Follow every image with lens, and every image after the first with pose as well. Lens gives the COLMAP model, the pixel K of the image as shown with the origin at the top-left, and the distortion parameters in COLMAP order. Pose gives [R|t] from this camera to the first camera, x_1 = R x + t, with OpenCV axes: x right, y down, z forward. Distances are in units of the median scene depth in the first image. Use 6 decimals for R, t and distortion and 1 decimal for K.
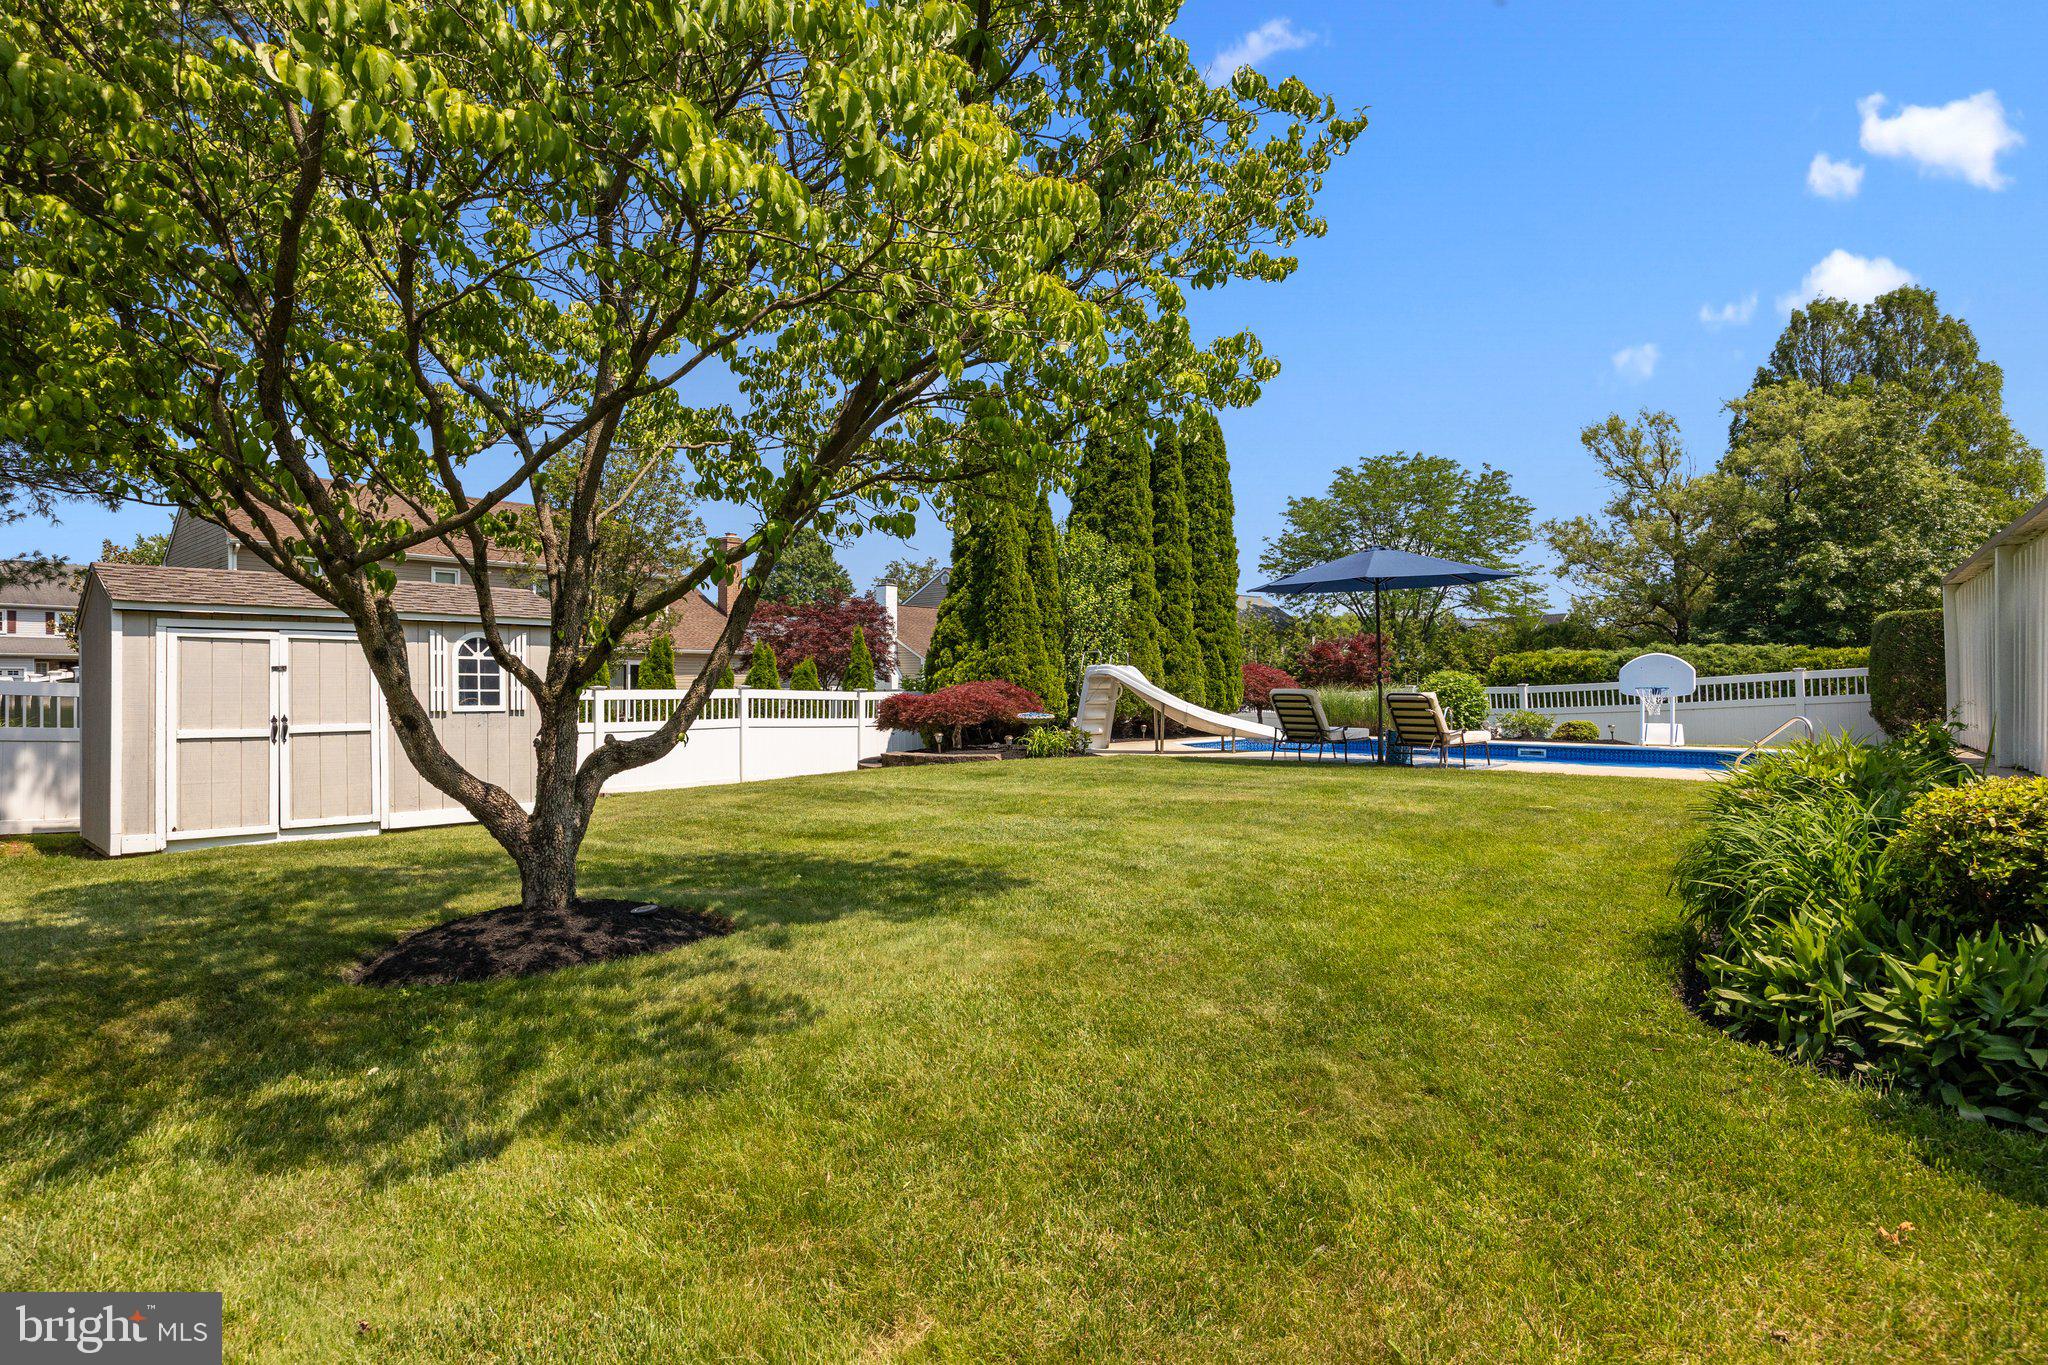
lens RADIAL K [[1057.6, 0, 1025.1], [0, 1057.6, 685.8], [0, 0, 1]] dist [-0.005177, 0.001754]
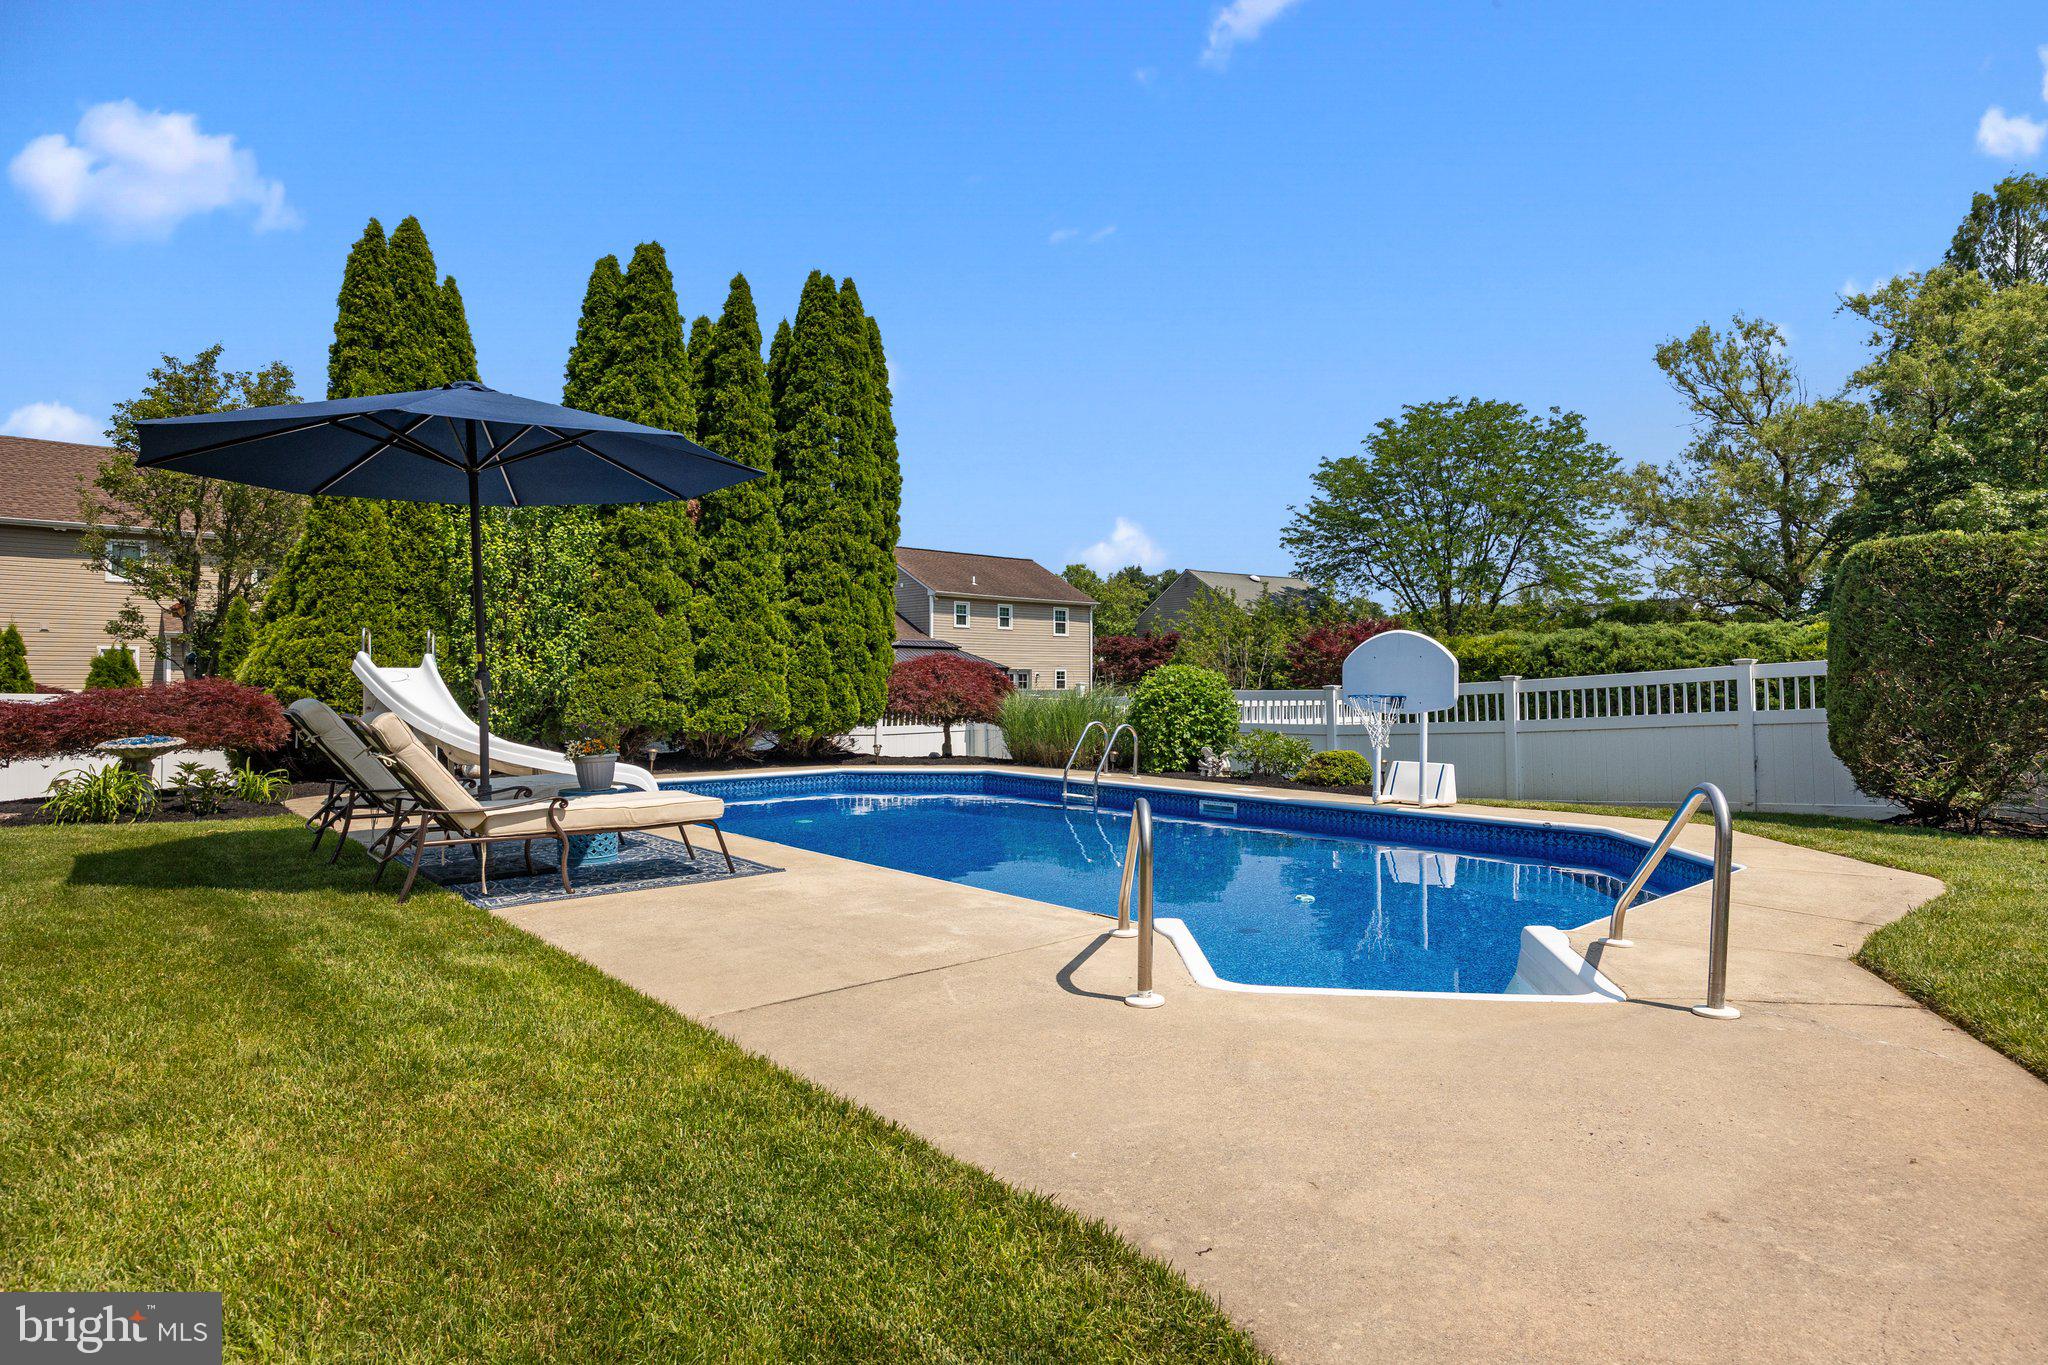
lens RADIAL K [[1101.9, 0, 1021.2], [0, 1101.9, 685.8], [0, 0, 1]] dist [-0.004933, -0.004226]
pose [[0.991885, 0.003391, -0.127097, 0.212131], [-0.003019, 0.999991, 0.003124, -0.001727], [0.127106, -0.002715, 0.991885, 0.187857]]
